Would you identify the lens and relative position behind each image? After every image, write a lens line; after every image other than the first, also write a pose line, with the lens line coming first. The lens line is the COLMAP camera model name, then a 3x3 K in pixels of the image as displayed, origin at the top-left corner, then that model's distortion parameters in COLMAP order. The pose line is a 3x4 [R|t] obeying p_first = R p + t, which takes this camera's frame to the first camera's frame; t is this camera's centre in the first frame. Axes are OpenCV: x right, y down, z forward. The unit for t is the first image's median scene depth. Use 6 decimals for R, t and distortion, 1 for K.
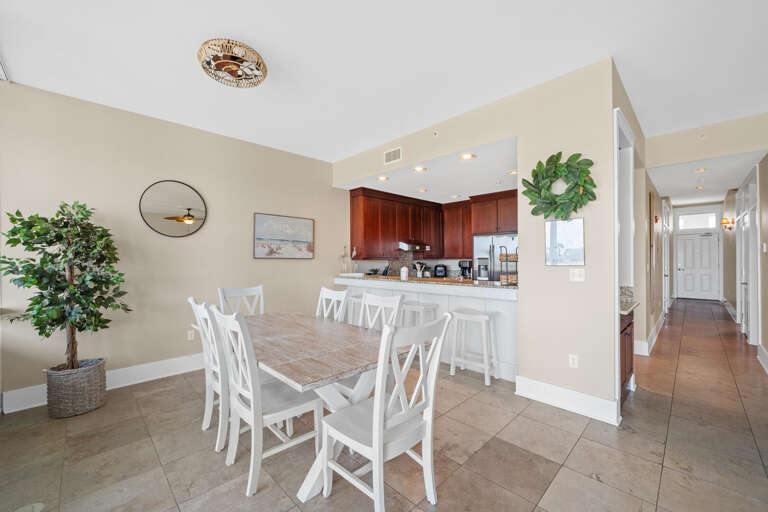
lens RADIAL K [[309.5, 0, 384.9], [0, 309.5, 259.0], [0, 0, 1]] dist [0.001833, -0.000288]
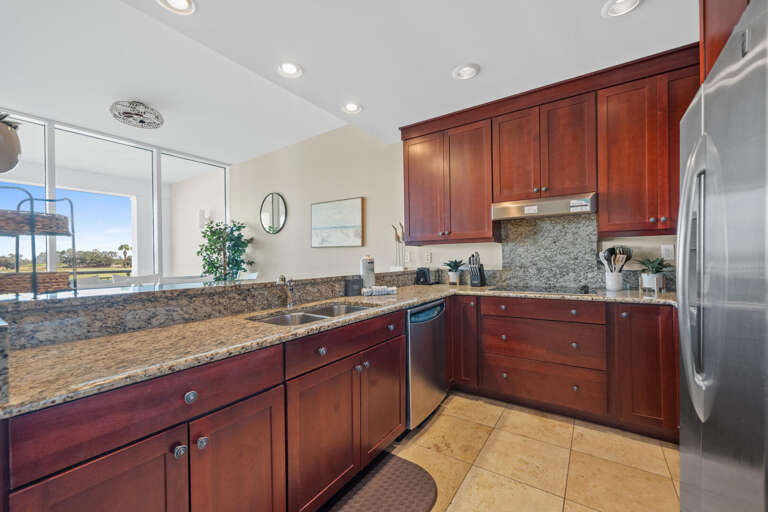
lens RADIAL K [[309.5, 0, 384.0], [0, 309.5, 257.7], [0, 0, 1]] dist [0.001833, -0.000288]
pose [[0.190734, 0.003101, -0.981637, 0.601305], [0.007386, 0.999962, 0.004594, 0.027607], [0.981614, -0.008127, 0.190704, 0.948701]]
